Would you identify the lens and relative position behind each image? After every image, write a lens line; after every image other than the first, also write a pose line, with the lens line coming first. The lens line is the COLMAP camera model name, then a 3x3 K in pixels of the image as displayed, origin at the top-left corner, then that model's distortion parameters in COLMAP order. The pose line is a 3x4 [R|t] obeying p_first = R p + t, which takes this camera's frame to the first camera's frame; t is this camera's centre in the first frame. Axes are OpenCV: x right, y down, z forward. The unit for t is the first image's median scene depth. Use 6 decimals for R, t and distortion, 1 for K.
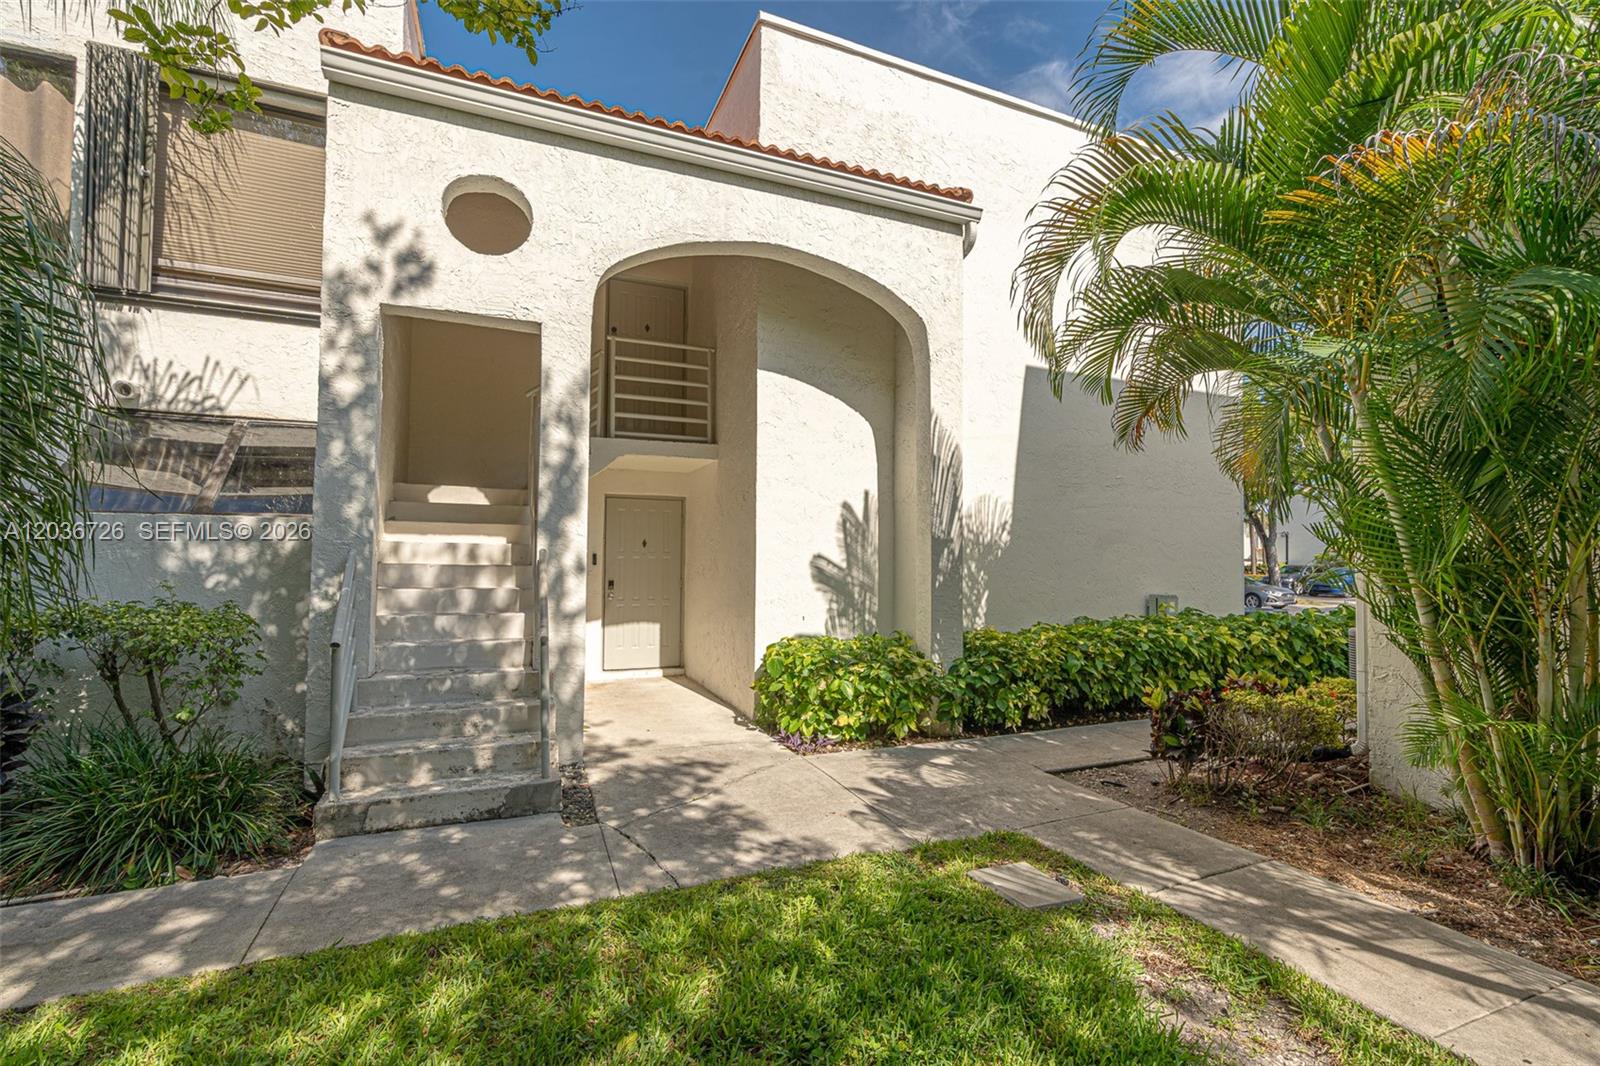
lens RADIAL K [[720.3, 0, 791.9], [0, 720.3, 526.7], [0, 0, 1]] dist [-0.001833, 0.000595]
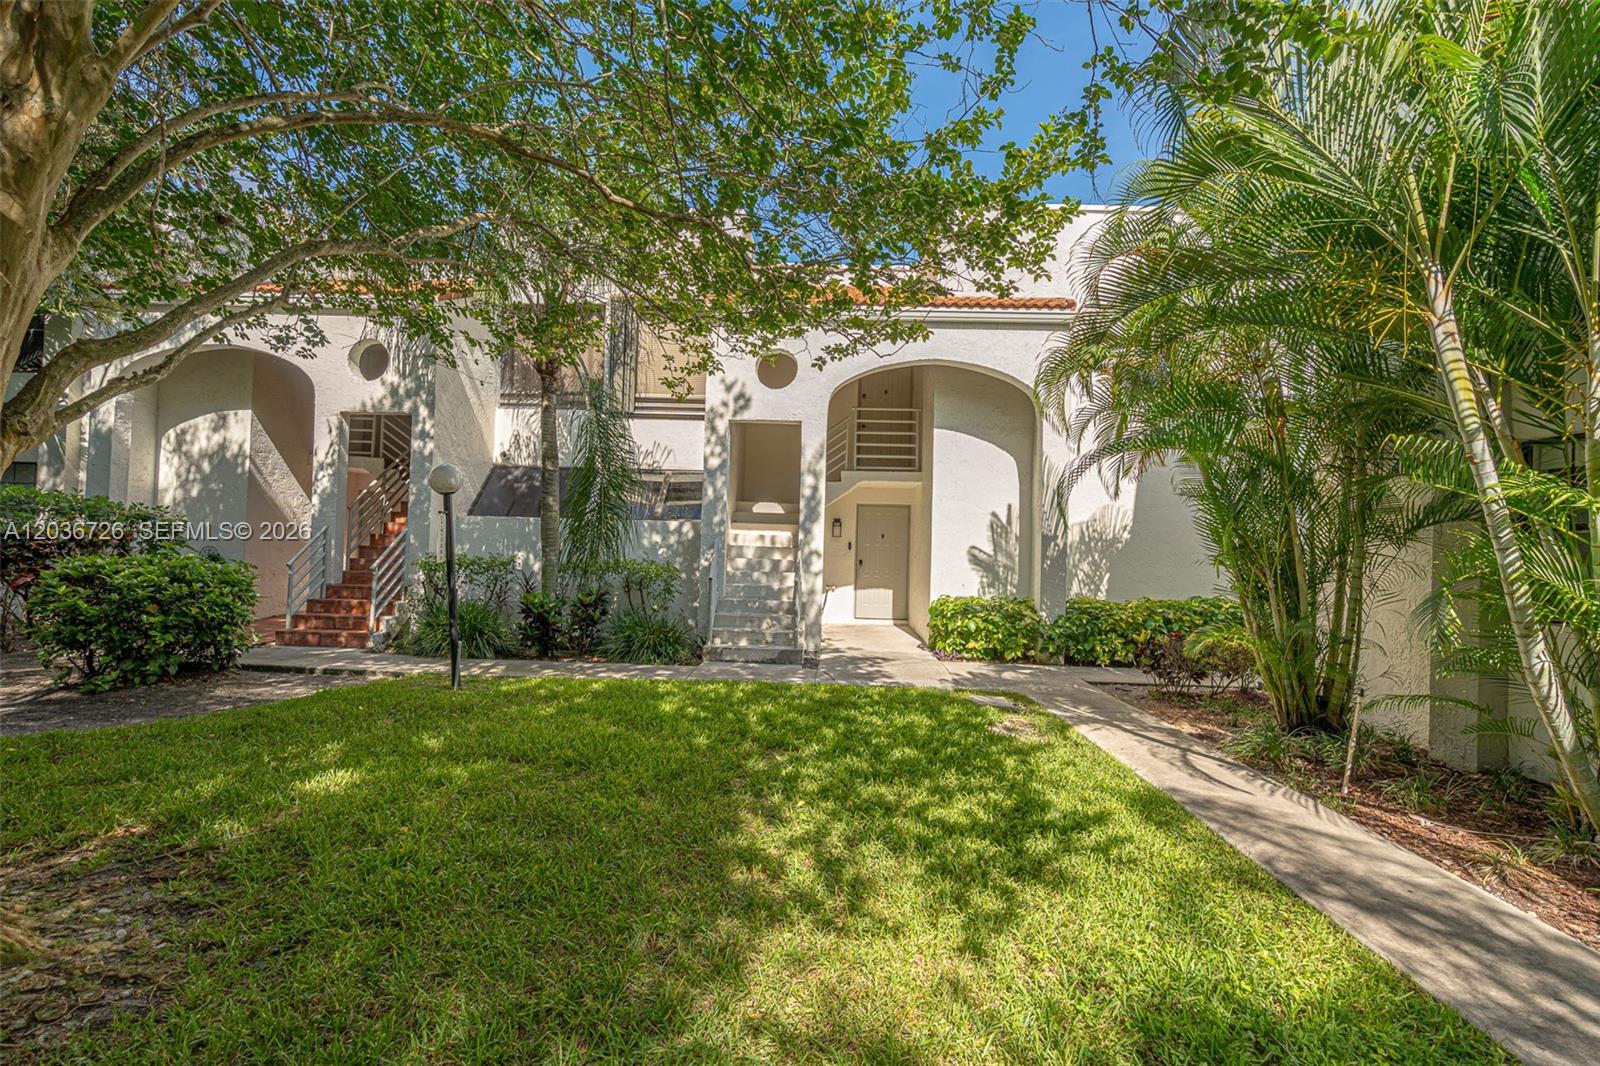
lens RADIAL K [[720.3, 0, 802.2], [0, 720.3, 534.6], [0, 0, 1]] dist [-0.001833, 0.000595]
pose [[0.908238, 0.012313, -0.418272, 0.438805], [-0.002135, 0.999690, 0.024793, -0.027497], [0.418448, -0.021624, 0.907983, -0.712585]]
